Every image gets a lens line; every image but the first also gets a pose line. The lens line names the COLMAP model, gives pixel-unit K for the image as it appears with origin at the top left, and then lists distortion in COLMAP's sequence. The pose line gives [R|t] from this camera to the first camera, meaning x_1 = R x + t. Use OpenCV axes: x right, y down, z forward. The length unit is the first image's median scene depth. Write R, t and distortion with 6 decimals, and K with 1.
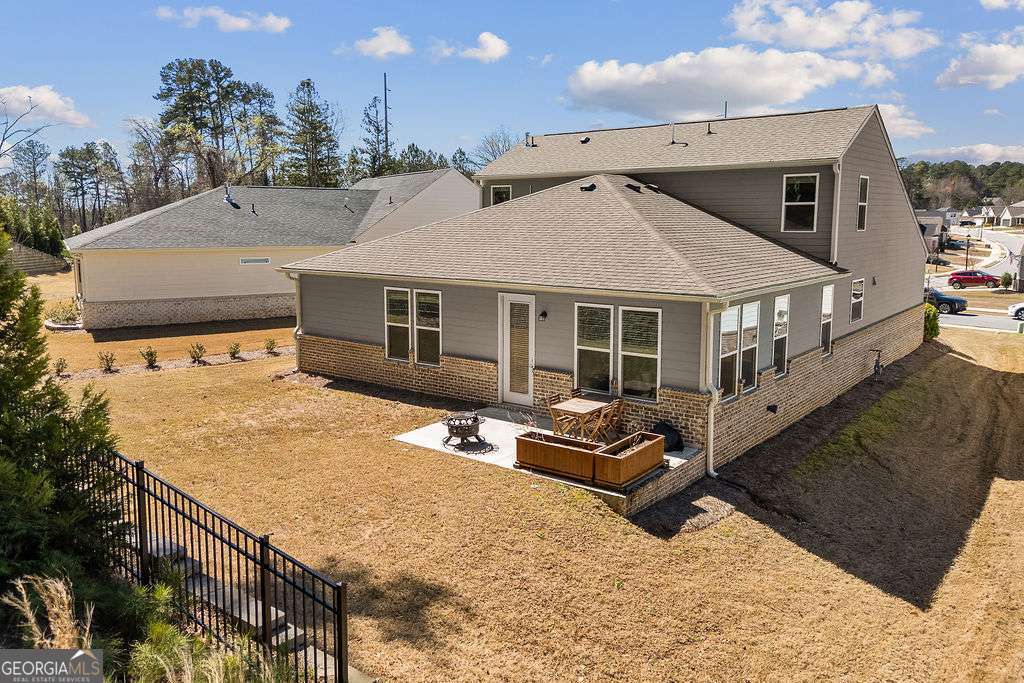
lens RADIAL K [[762.6, 0, 511.3], [0, 762.6, 337.5], [0, 0, 1]] dist [0.039559, -0.009794]
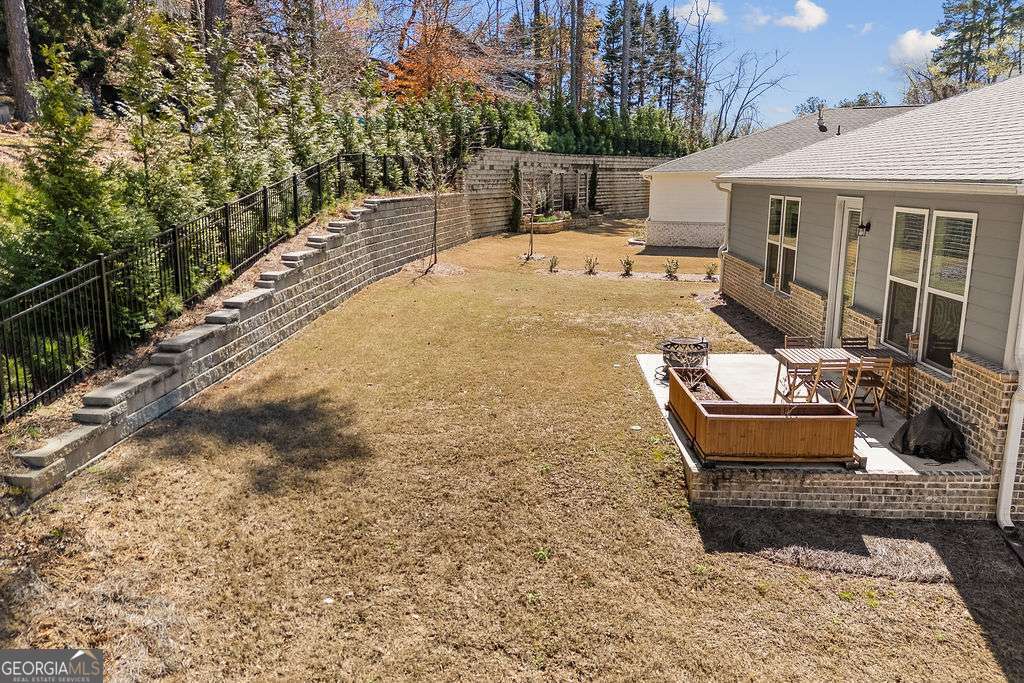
lens RADIAL K [[762.6, 0, 511.7], [0, 762.6, 340.5], [0, 0, 1]] dist [0.039559, -0.009794]
pose [[0.575949, 0.172096, -0.799165, 0.453116], [-0.124912, 0.984637, 0.122014, 0.027157], [0.807886, 0.029552, 0.588598, 0.375169]]
